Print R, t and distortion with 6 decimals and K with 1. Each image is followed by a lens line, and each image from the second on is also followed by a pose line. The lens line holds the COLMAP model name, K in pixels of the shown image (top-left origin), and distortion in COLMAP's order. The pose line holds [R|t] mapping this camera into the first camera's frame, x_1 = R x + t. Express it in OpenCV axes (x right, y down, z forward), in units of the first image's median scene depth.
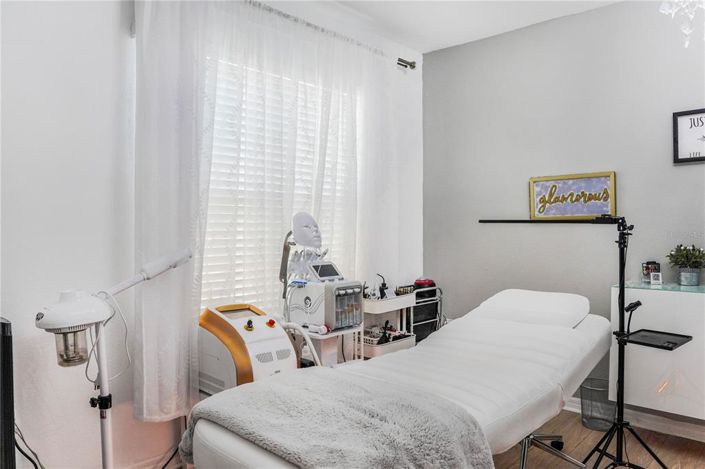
lens RADIAL K [[493.1, 0, 355.3], [0, 493.1, 231.3], [0, 0, 1]] dist [-0.064222, -0.000310]
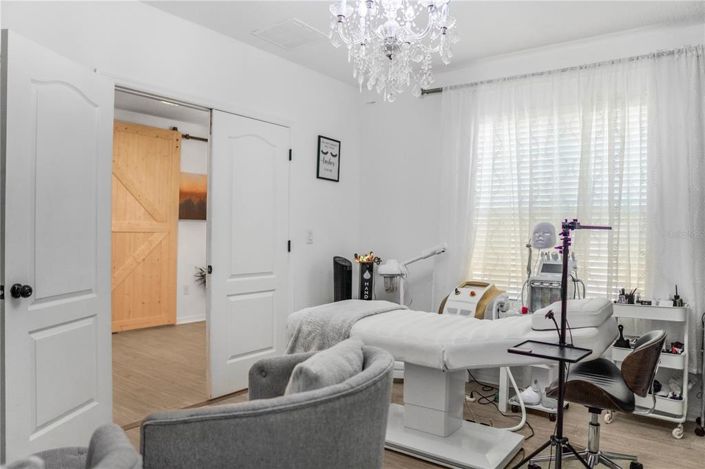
lens RADIAL K [[493.1, 0, 355.3], [0, 493.1, 231.3], [0, 0, 1]] dist [-0.064222, -0.000310]
pose [[0.102289, 0.010019, -0.994704, 1.122876], [-0.029340, 0.999545, 0.007051, -0.012517], [0.994322, 0.028464, 0.102536, 0.383826]]
